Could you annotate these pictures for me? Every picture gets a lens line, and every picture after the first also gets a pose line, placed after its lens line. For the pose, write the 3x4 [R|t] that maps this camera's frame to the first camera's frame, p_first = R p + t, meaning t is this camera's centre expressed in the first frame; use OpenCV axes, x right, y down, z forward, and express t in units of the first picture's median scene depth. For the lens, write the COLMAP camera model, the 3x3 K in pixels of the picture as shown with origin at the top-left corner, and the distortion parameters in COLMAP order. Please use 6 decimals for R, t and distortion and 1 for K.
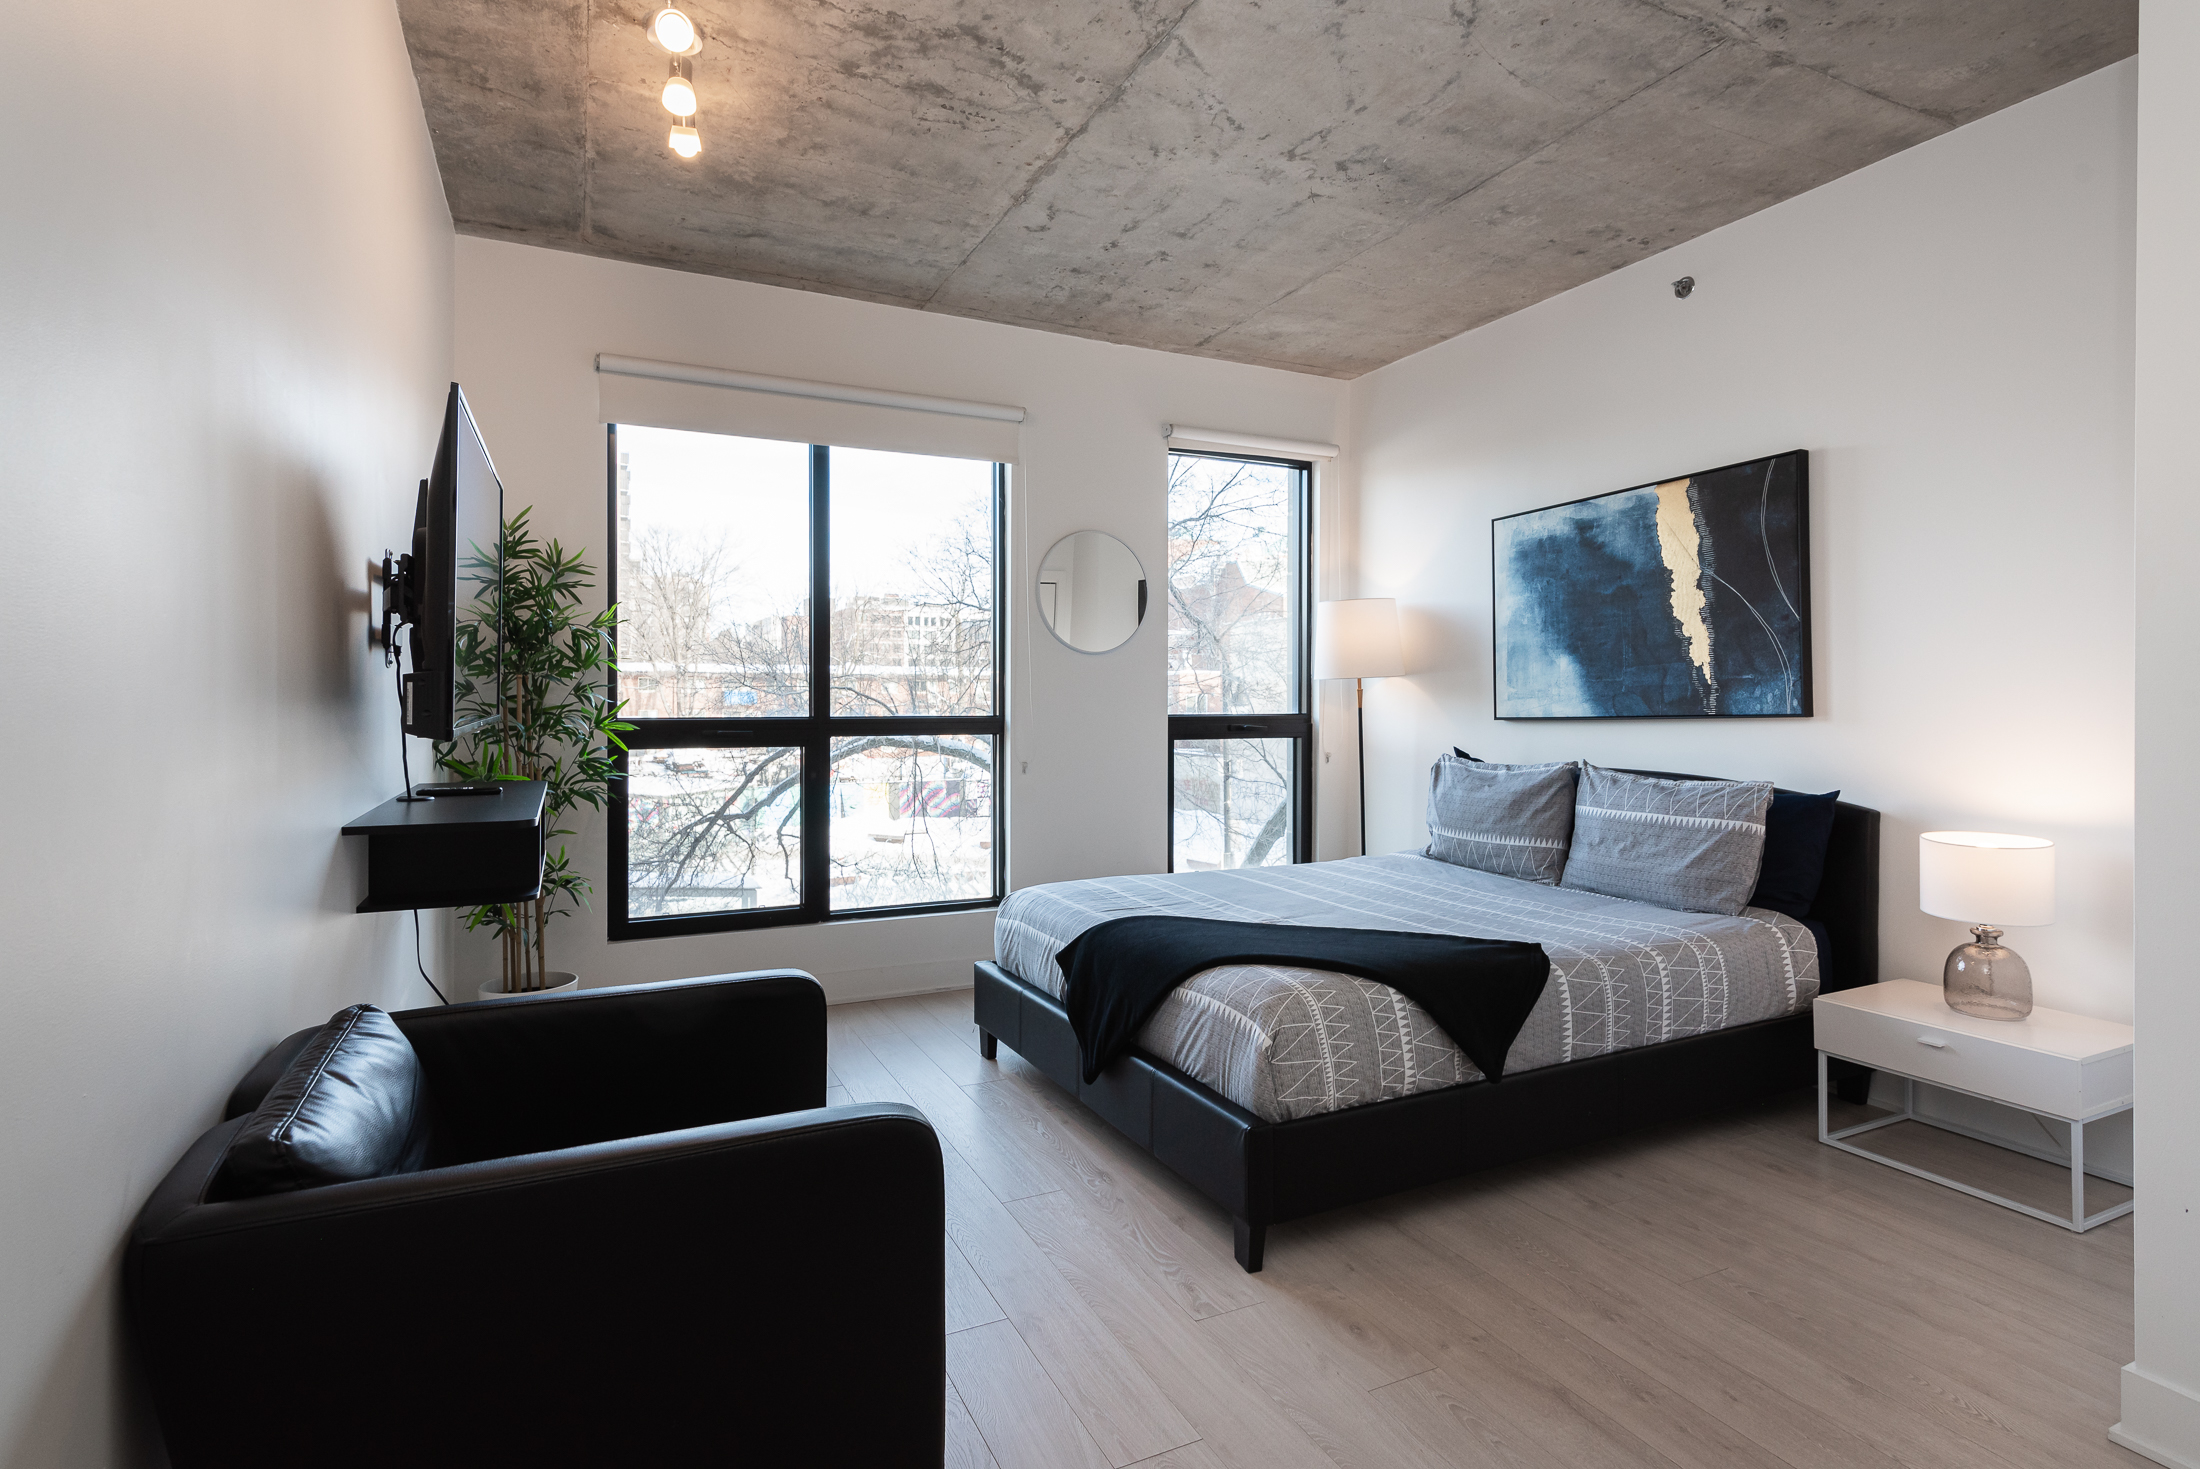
lens RADIAL K [[1066.8, 0, 1106.7], [0, 1066.8, 712.1], [0, 0, 1]] dist [0.000758, -0.000011]
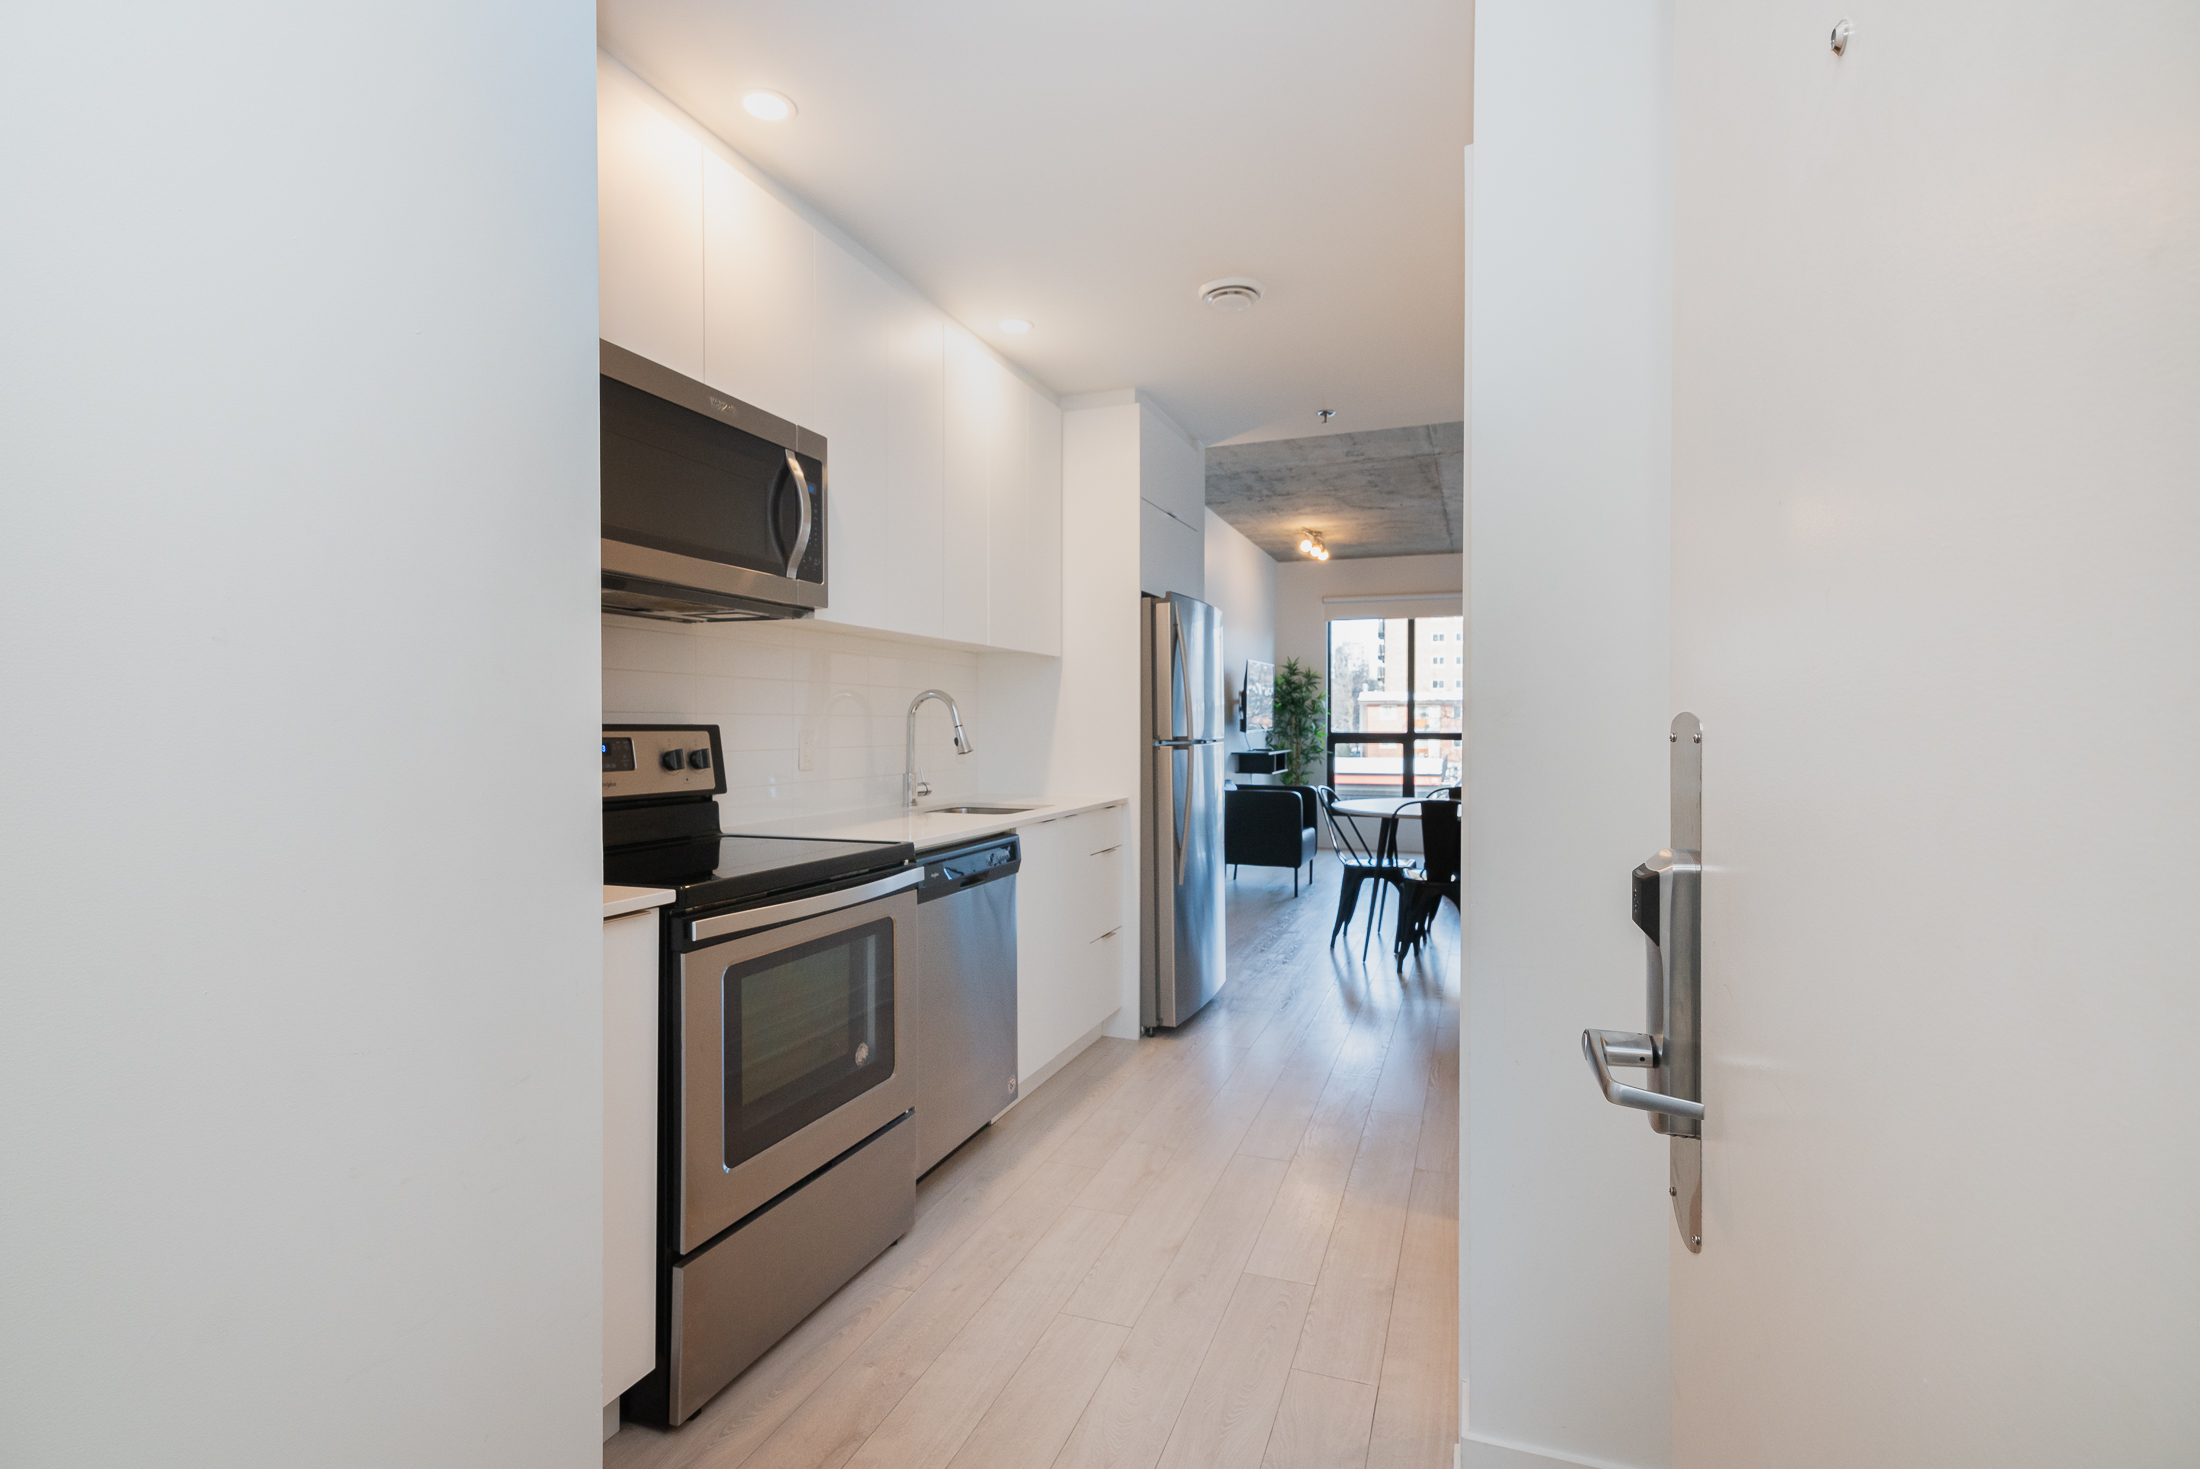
lens RADIAL K [[1066.8, 0, 1096.9], [0, 1066.8, 729.3], [0, 0, 1]] dist [0.000758, -0.000011]
pose [[0.695025, 0.013842, -0.718853, 1.083502], [-0.018284, 0.999832, 0.001575, 0.005221], [0.718754, 0.012049, 0.695161, -1.304724]]
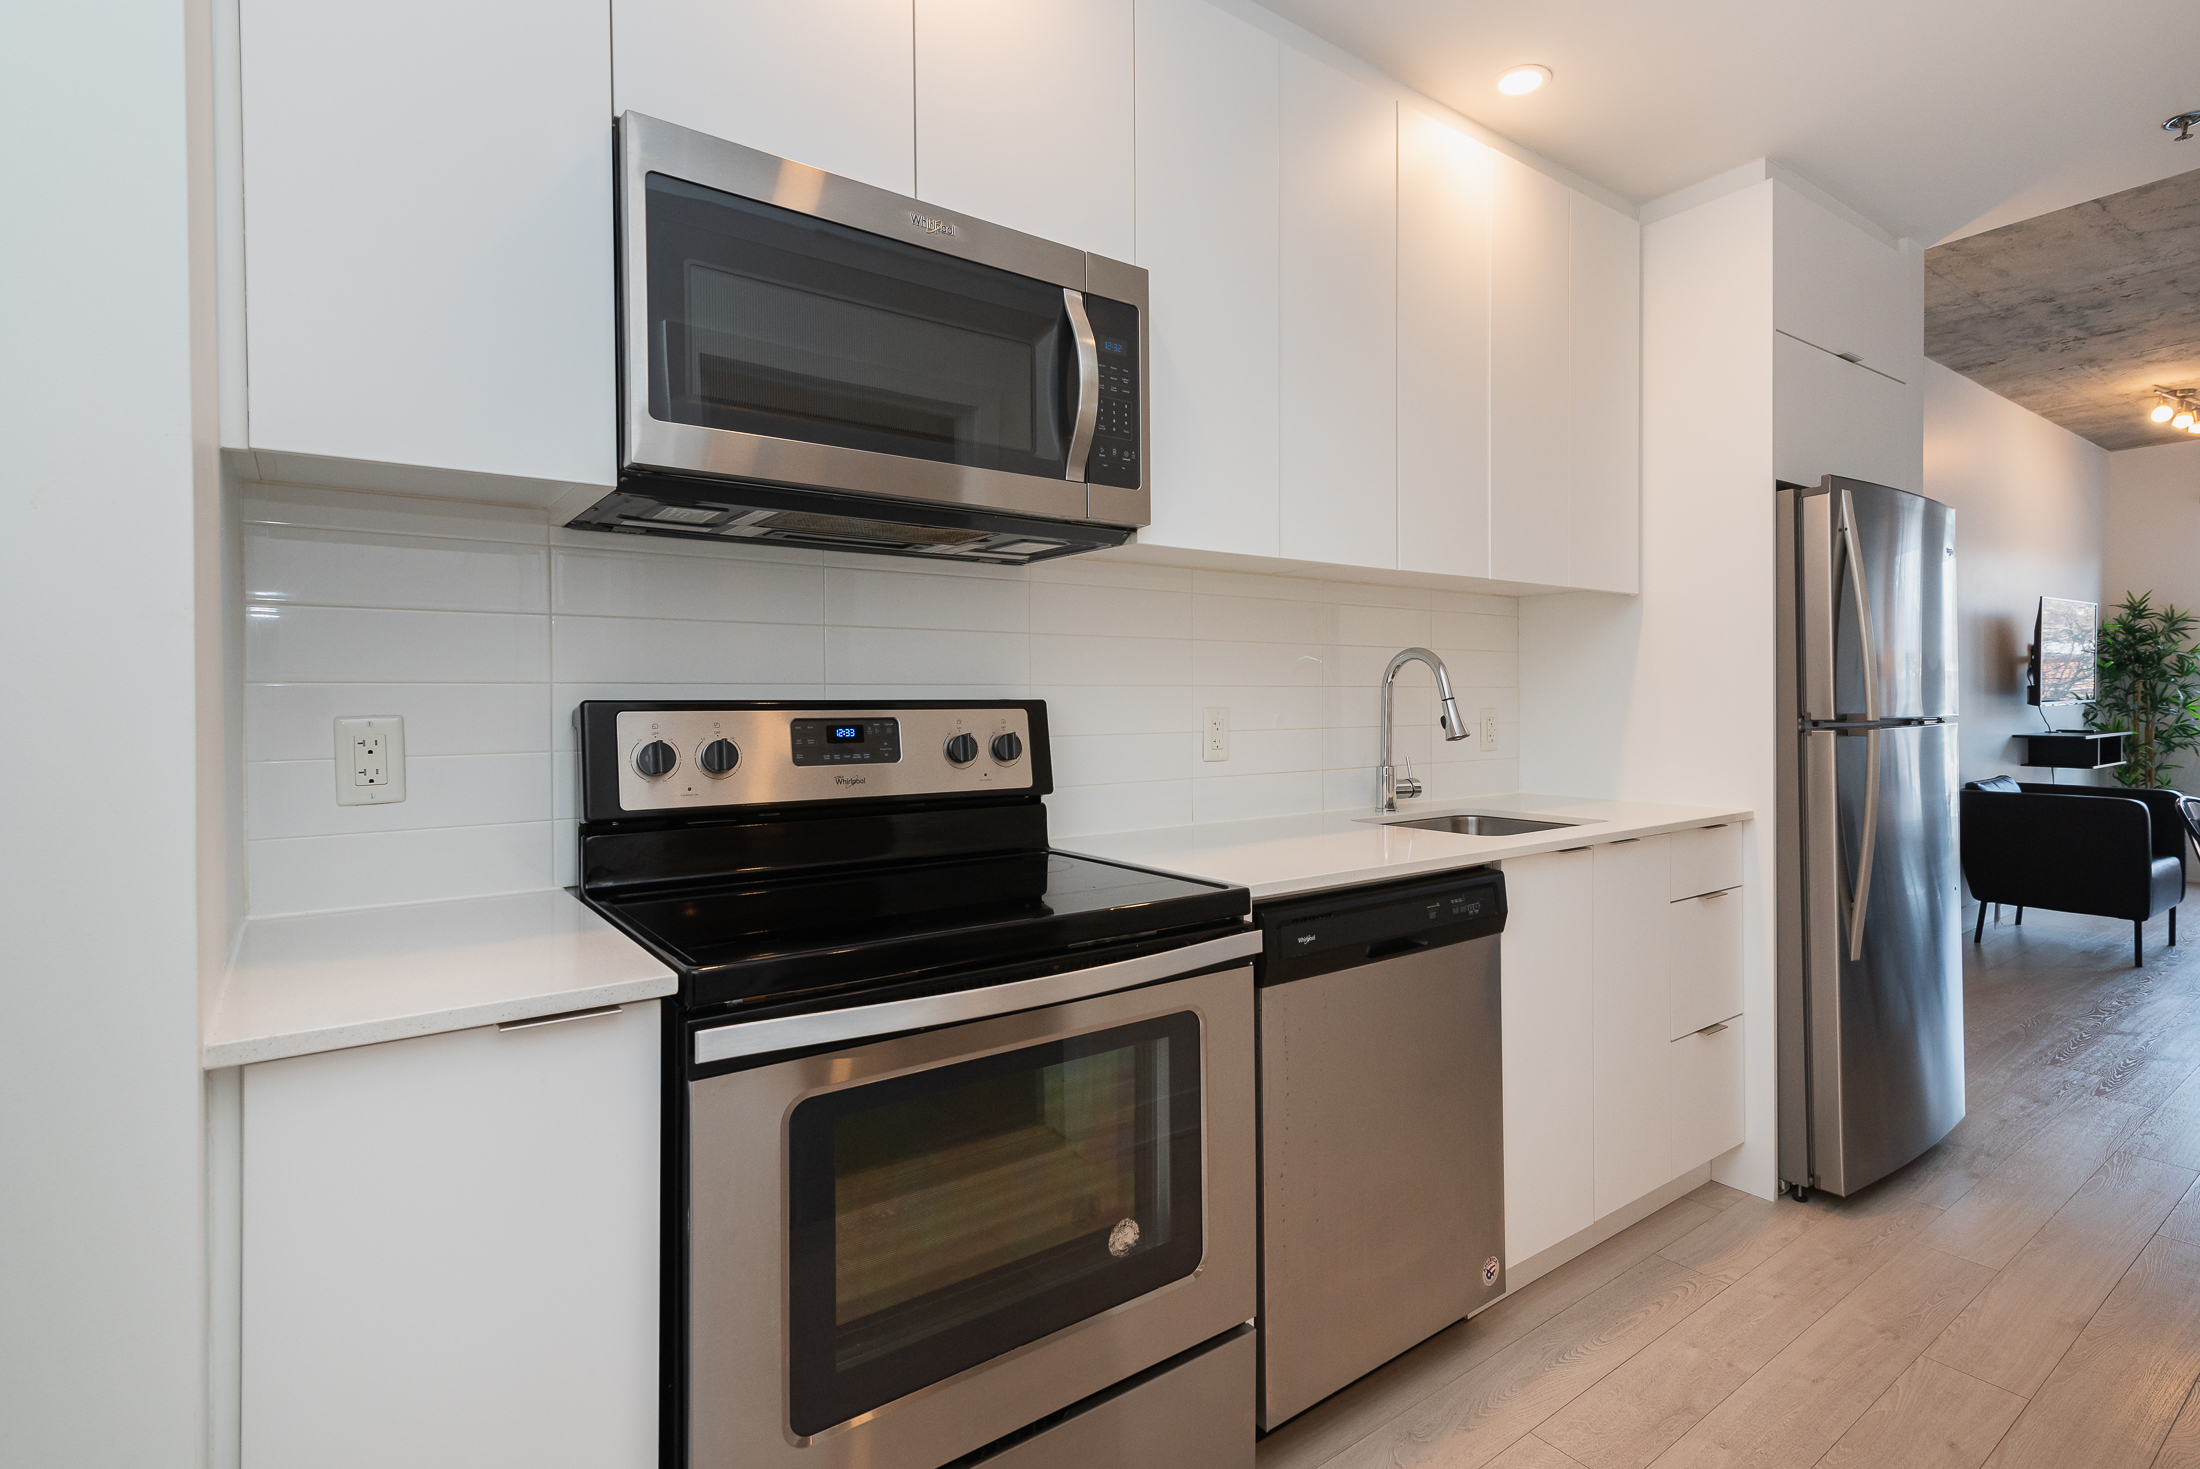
lens RADIAL K [[1077.6, 0, 1165.6], [0, 1077.6, 704.5], [0, 0, 1]] dist [0.012687, -0.000338]
pose [[0.209652, 0.012672, -0.977694, 0.926987], [-0.009820, 0.999893, 0.010855, 0.003861], [0.977727, 0.007325, 0.209754, -1.045471]]
